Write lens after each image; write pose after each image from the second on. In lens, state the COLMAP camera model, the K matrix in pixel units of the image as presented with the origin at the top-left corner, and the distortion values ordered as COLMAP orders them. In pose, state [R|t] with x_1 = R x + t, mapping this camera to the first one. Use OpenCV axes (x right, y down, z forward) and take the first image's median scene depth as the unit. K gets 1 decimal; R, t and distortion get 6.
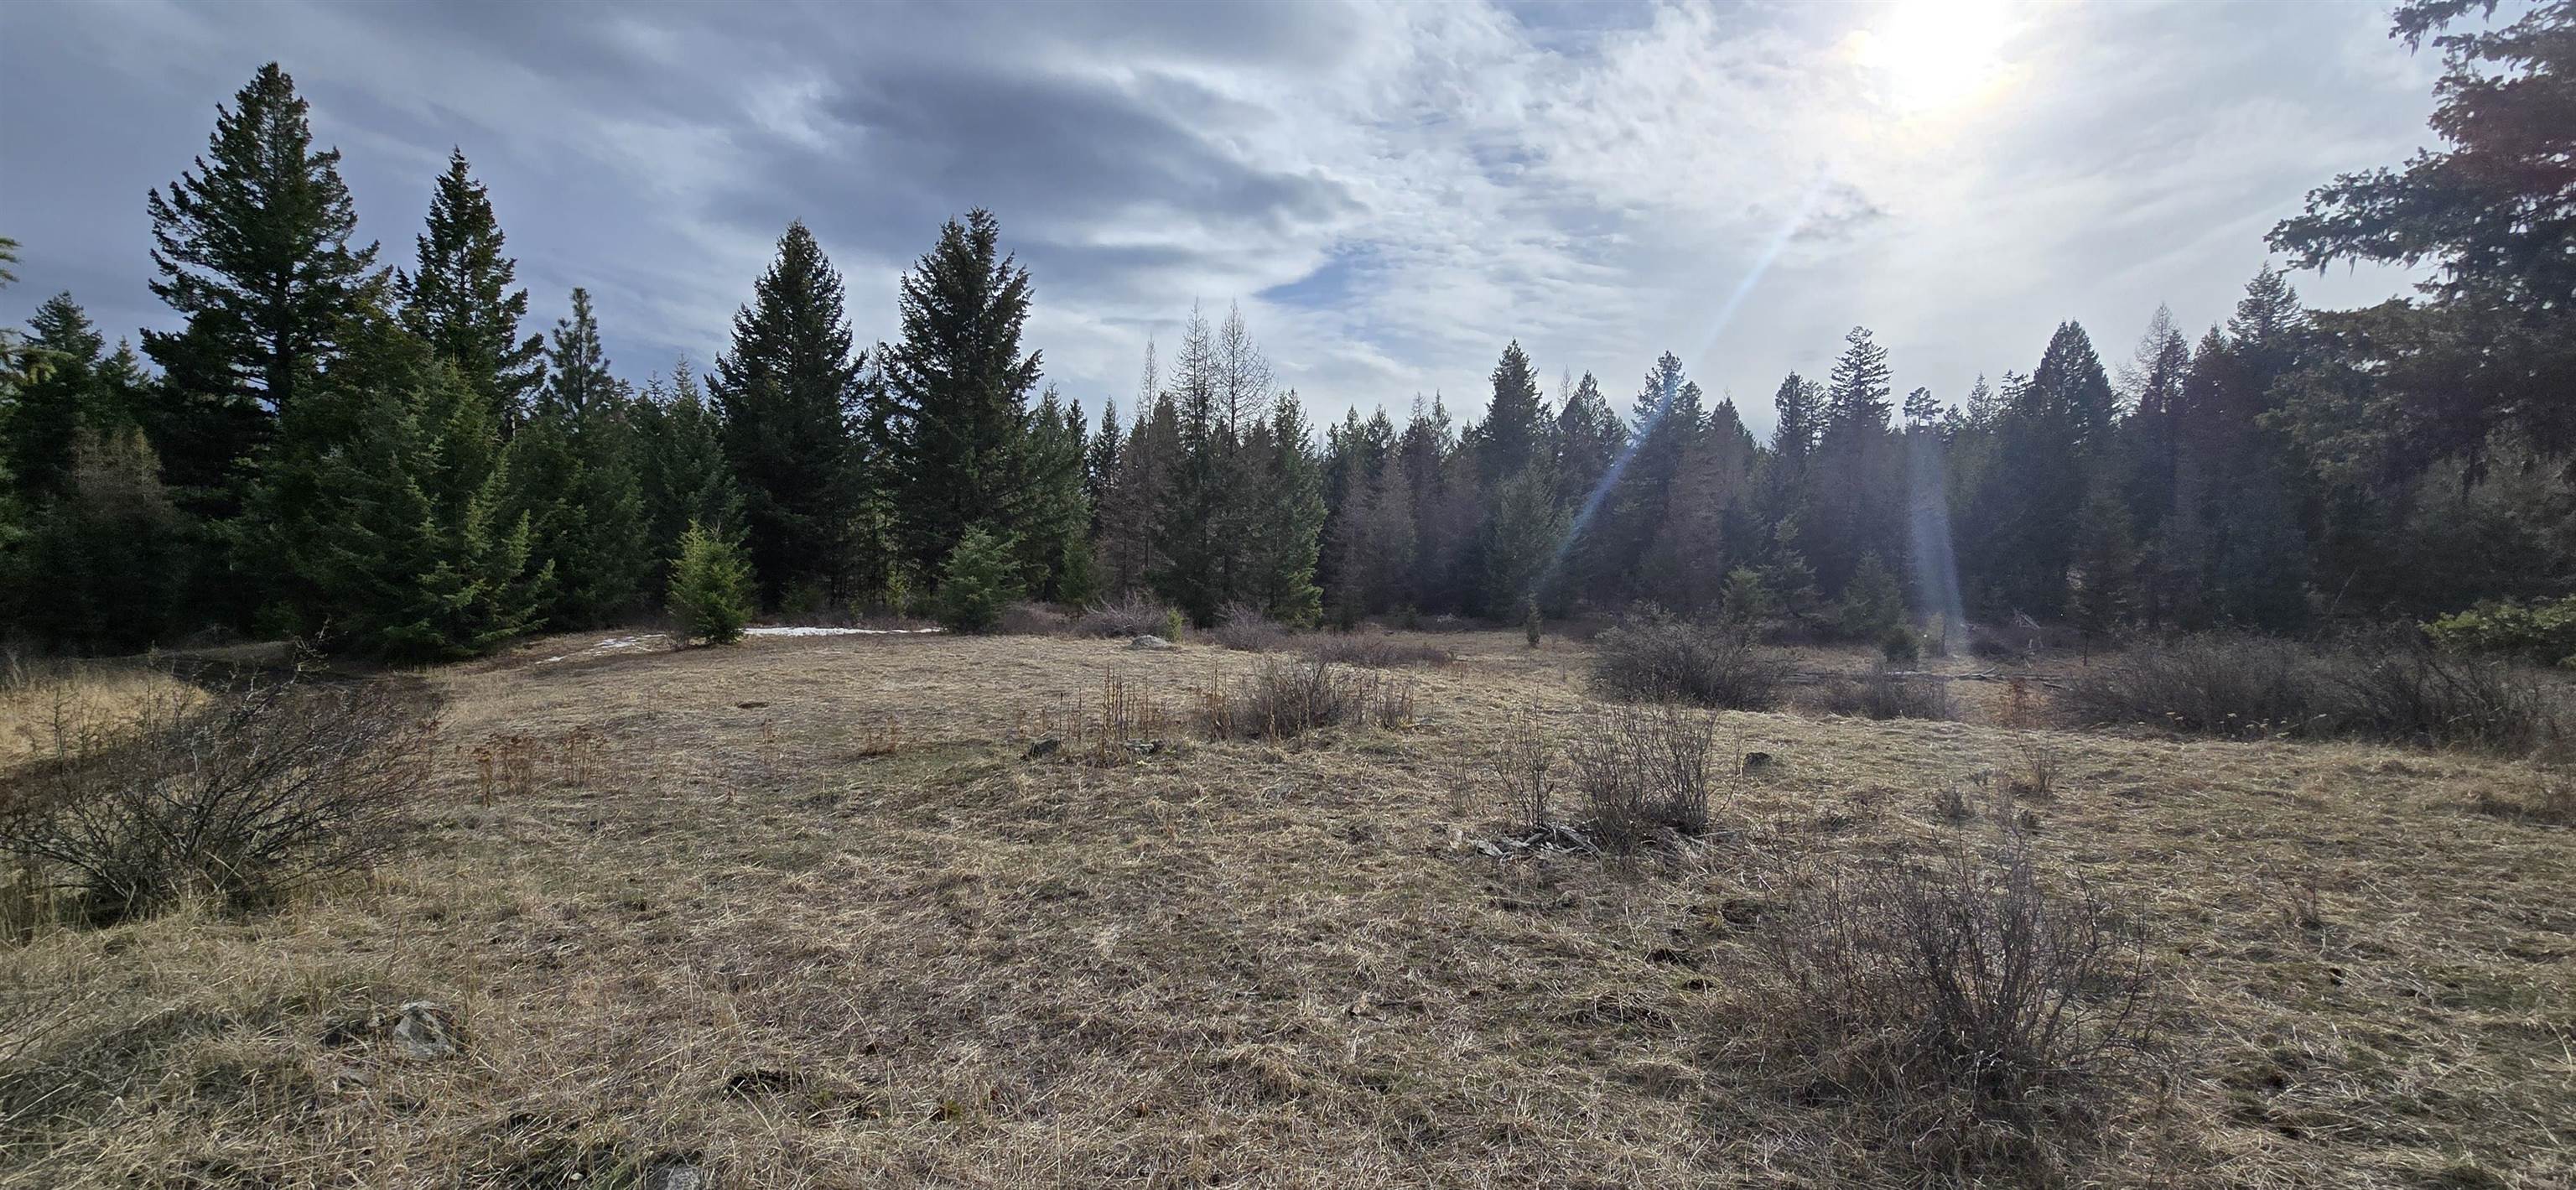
lens RADIAL K [[1051.4, 0, 1278.4], [0, 1051.4, 601.7], [0, 0, 1]] dist [-0.001385, -0.000622]
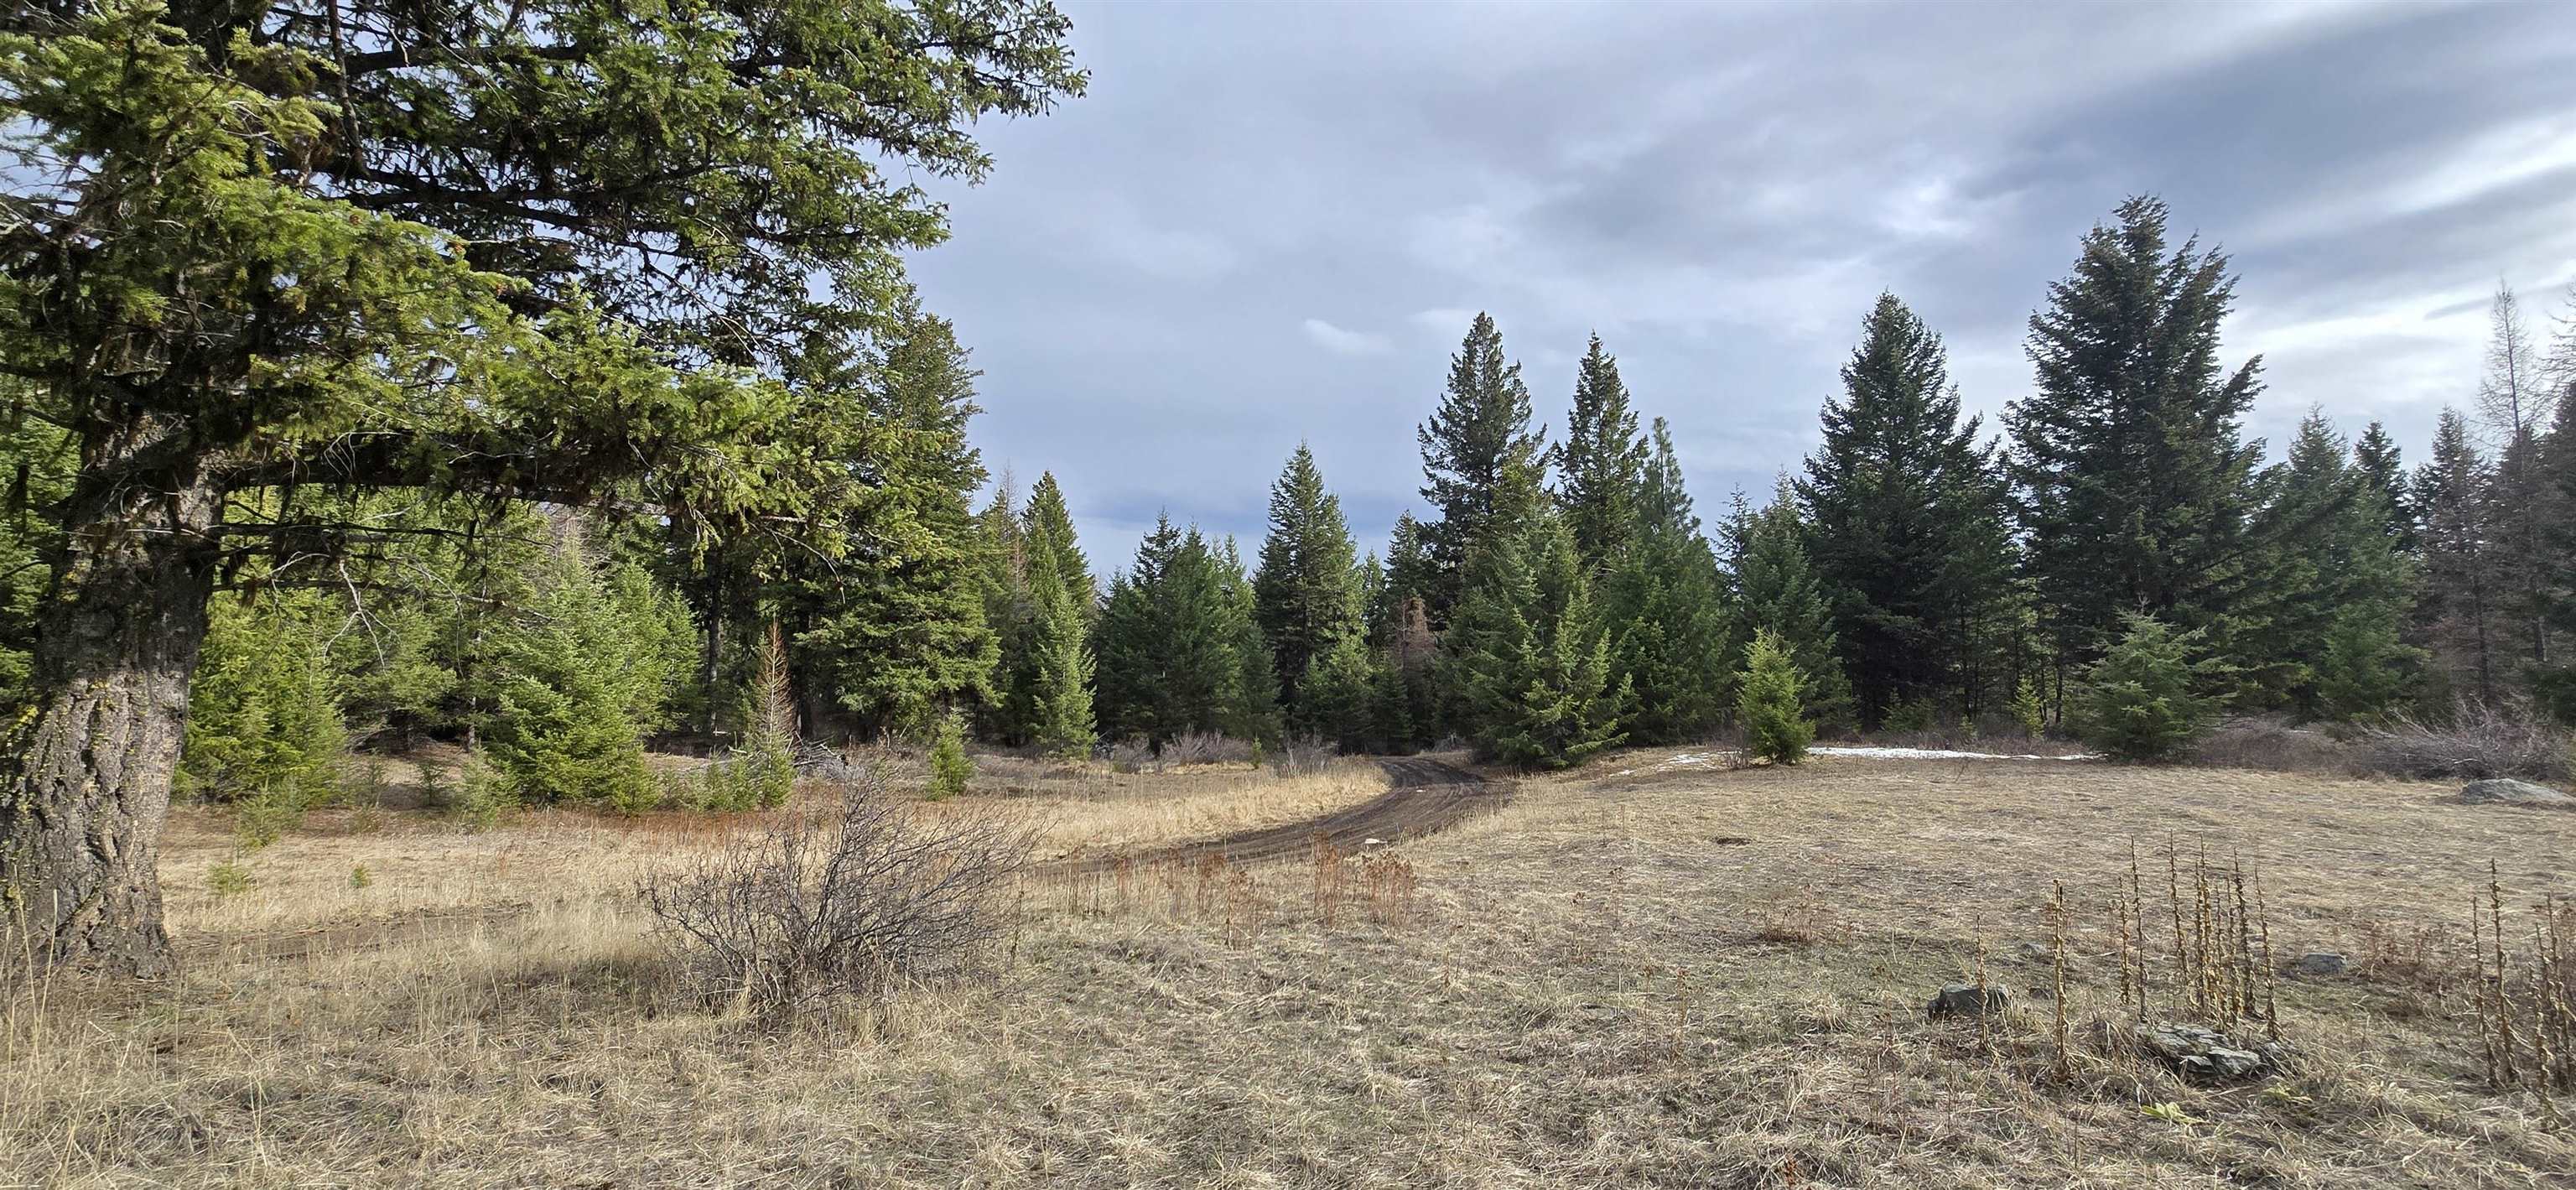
lens RADIAL K [[1051.4, 0, 1278.4], [0, 1051.4, 601.7], [0, 0, 1]] dist [-0.001385, -0.000622]
pose [[0.520088, -0.091142, -0.849236, 0.011637], [-0.004480, 0.993985, -0.109420, 0.001800], [0.854101, 0.060713, 0.516551, 0.112701]]
